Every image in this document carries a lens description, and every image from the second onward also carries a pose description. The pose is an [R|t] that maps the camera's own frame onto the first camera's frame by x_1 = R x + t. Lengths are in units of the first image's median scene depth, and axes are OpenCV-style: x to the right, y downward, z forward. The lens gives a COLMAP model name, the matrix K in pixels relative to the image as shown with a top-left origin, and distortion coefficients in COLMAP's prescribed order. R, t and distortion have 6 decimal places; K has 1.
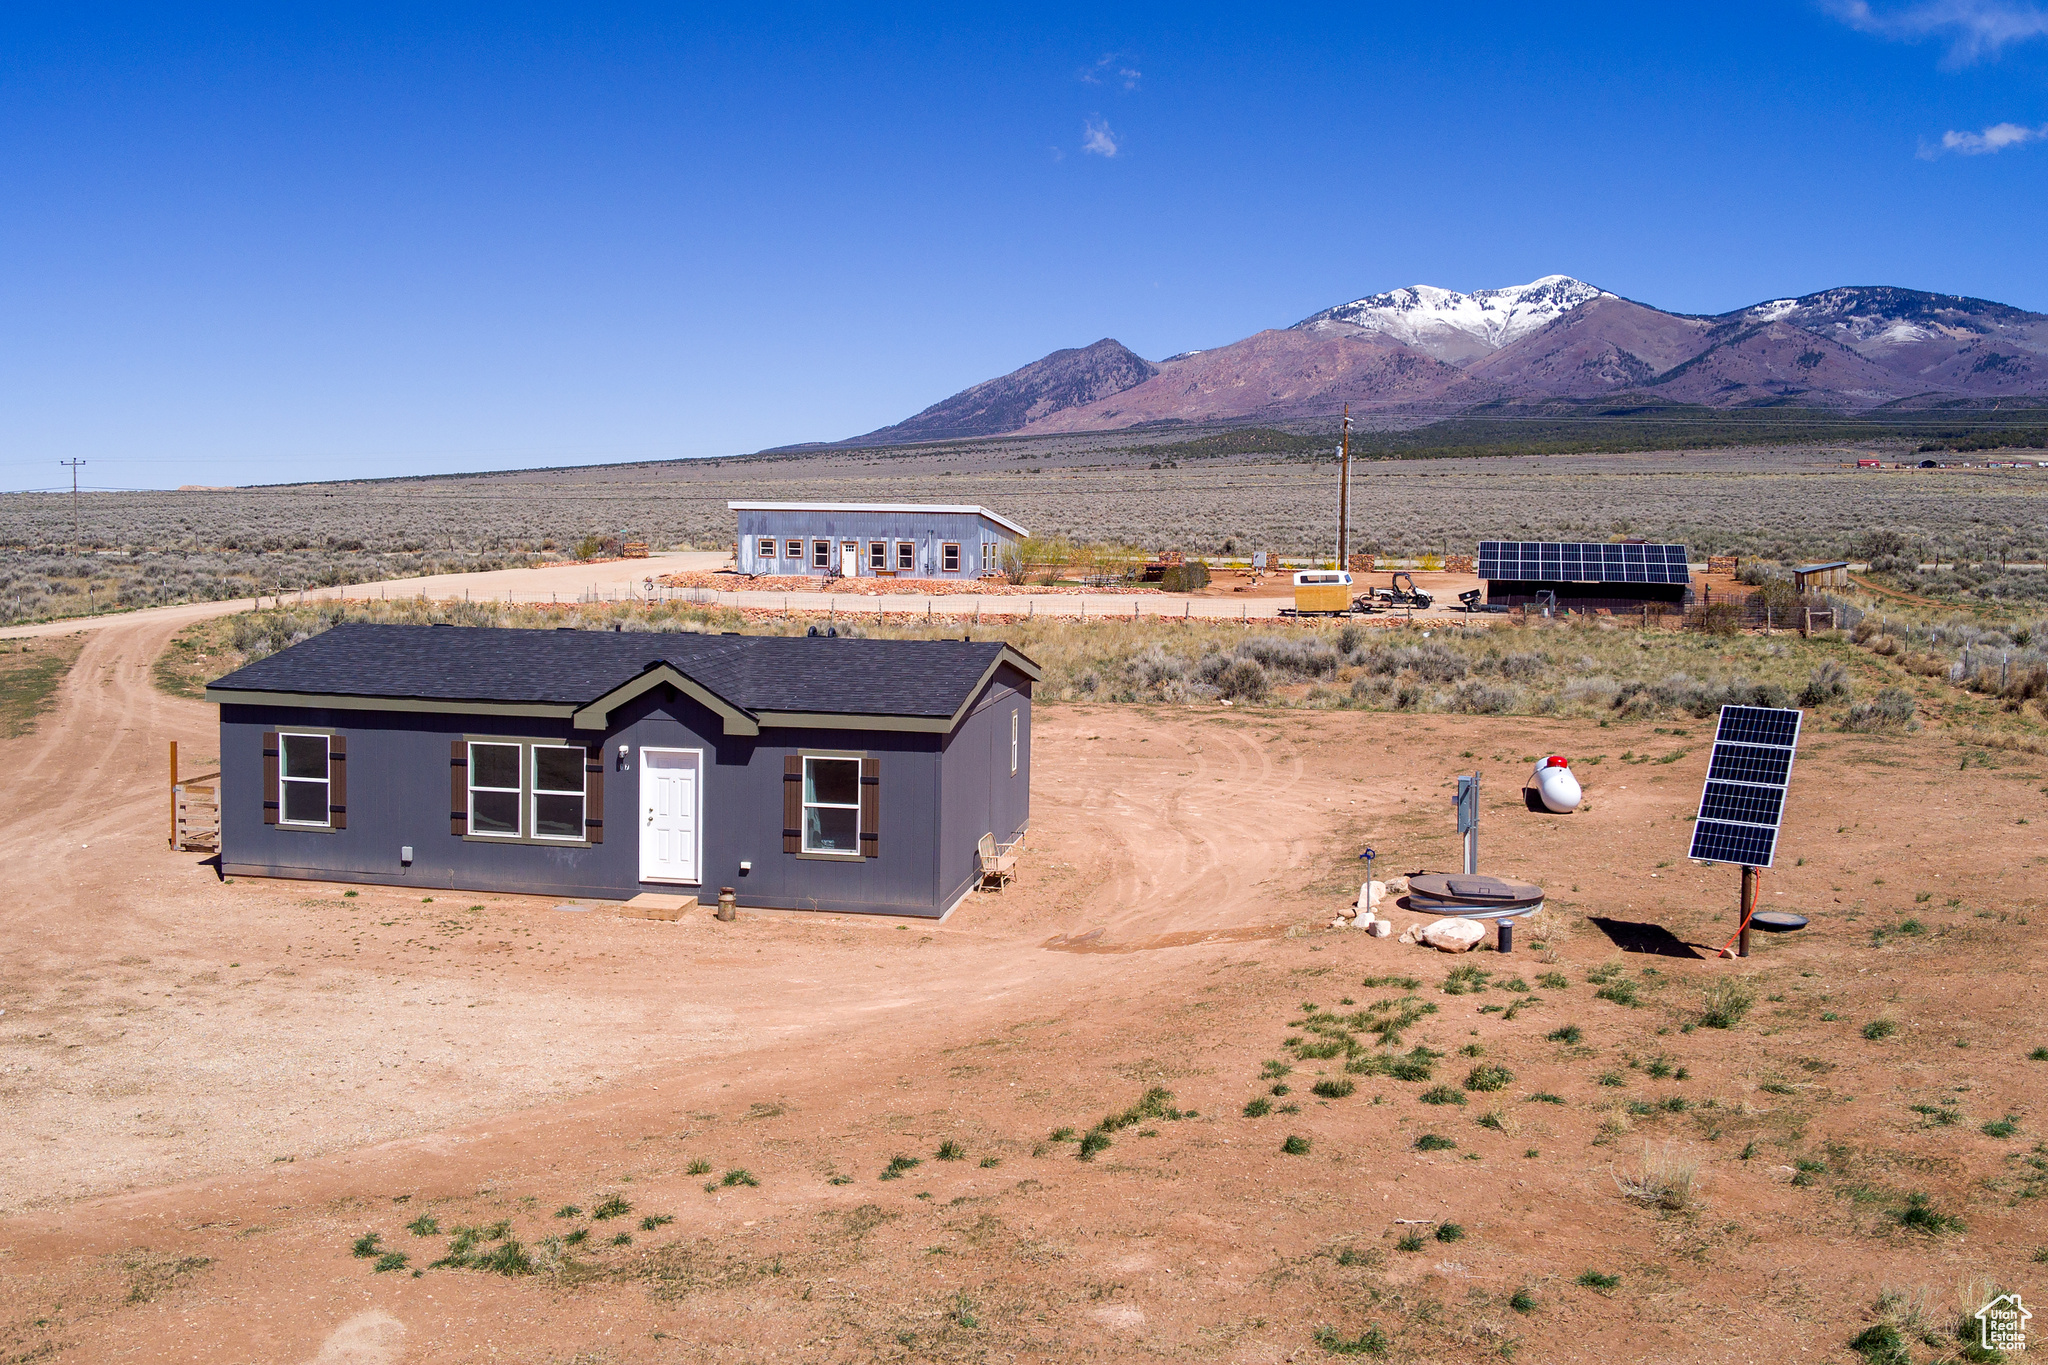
lens RADIAL K [[2125.5, 0, 1024.0], [0, 2125.5, 682.5], [0, 0, 1]] dist [-0.056721, -0.049984]
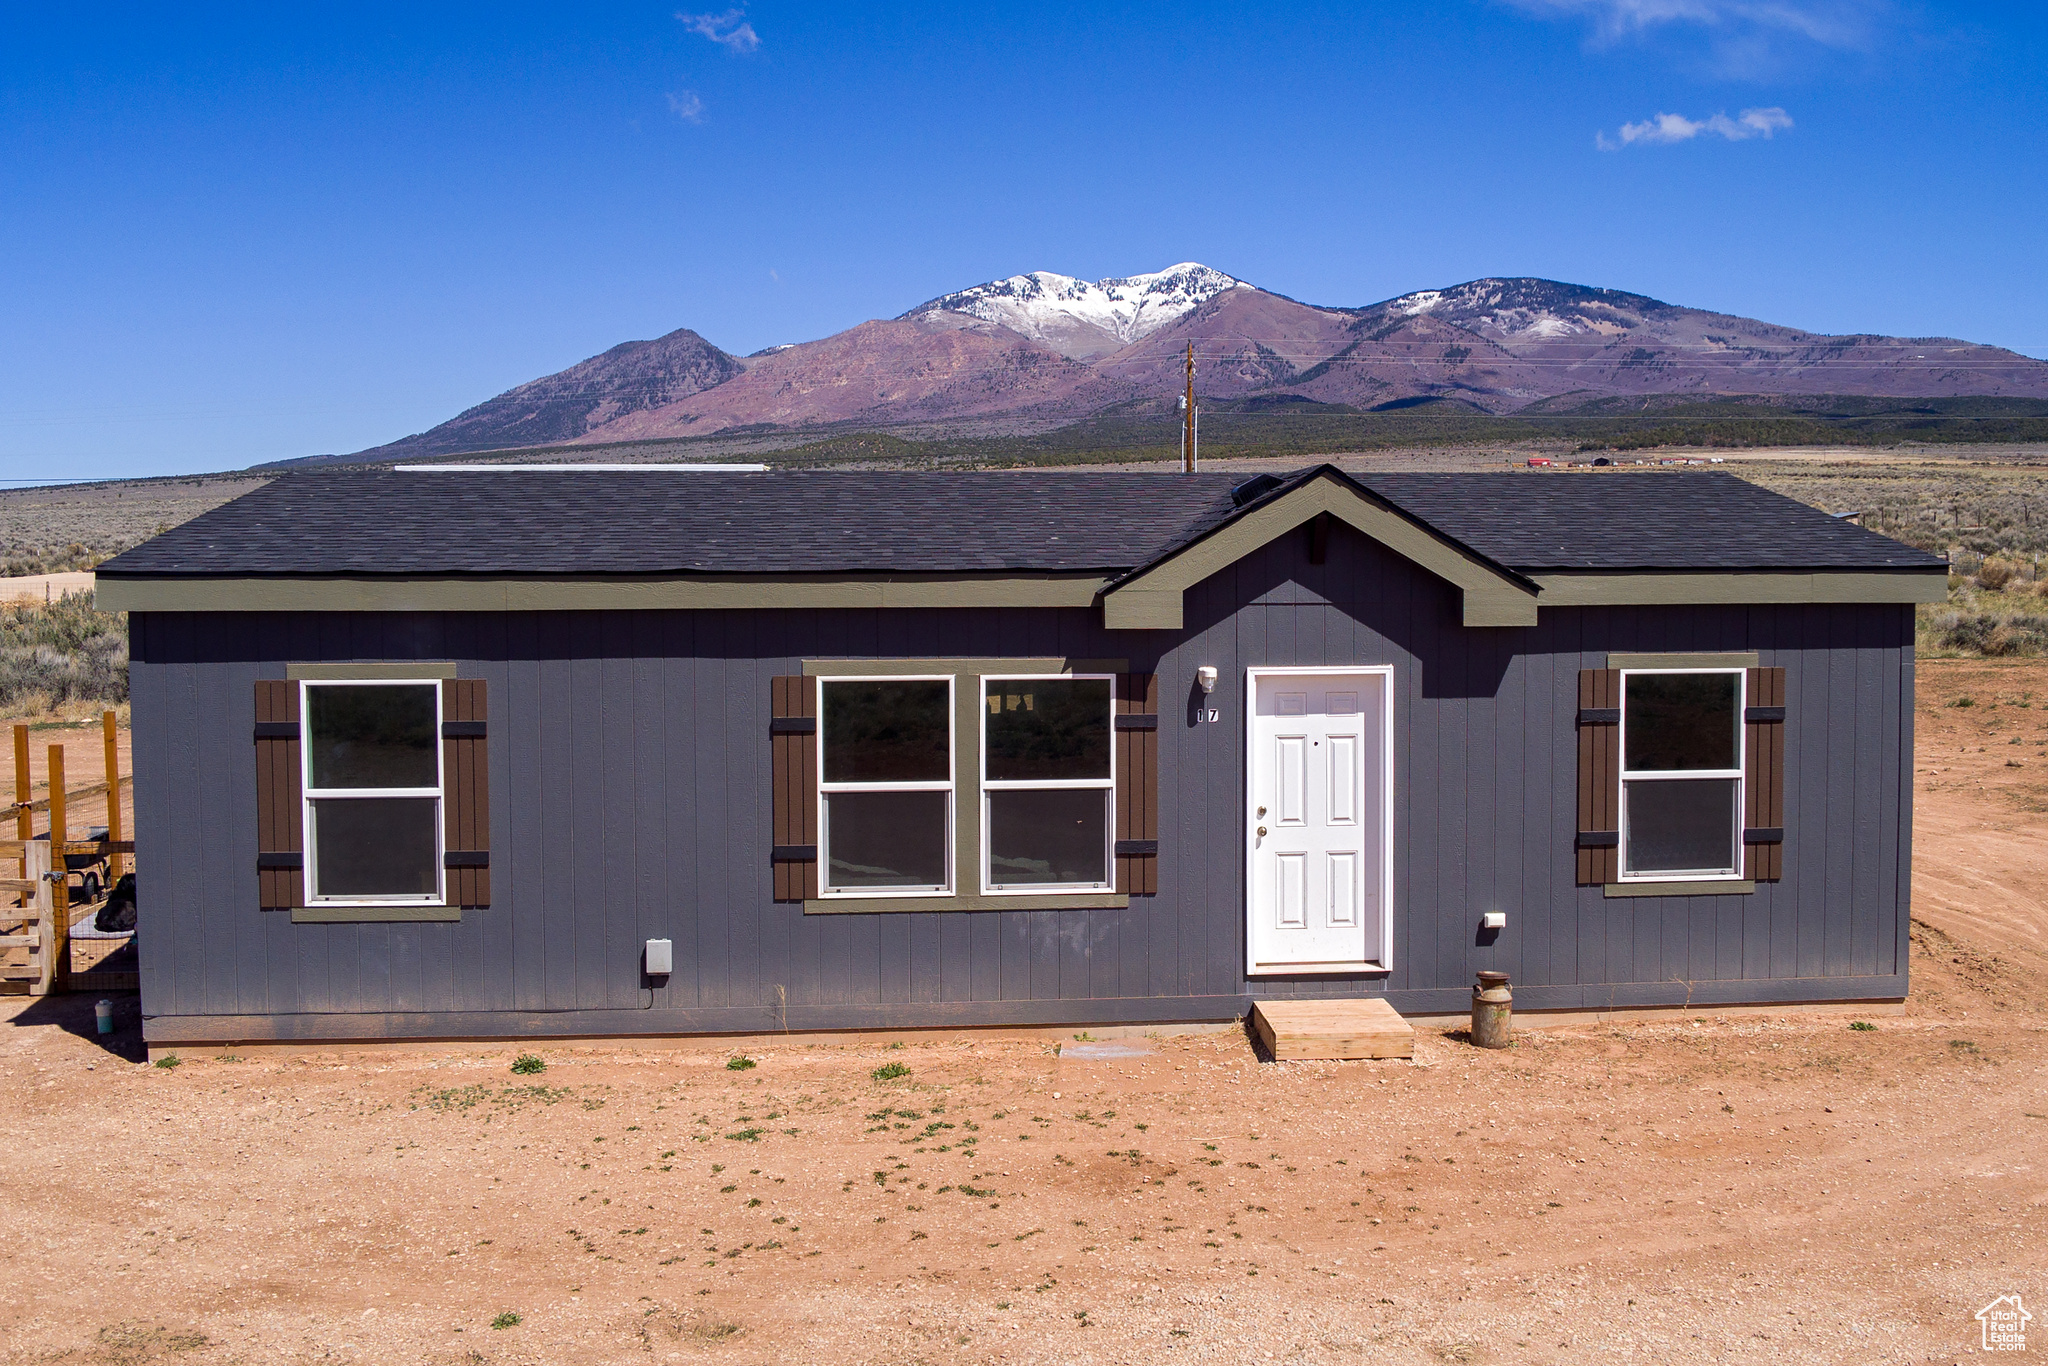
lens RADIAL K [[2125.5, 0, 1024.0], [0, 2125.5, 683.0], [0, 0, 1]] dist [-0.056721, -0.049984]
pose [[0.949770, -0.033592, 0.311141, -0.104920], [0.046140, 0.998388, -0.033052, 0.013346], [-0.309529, 0.045748, 0.949789, 0.173810]]
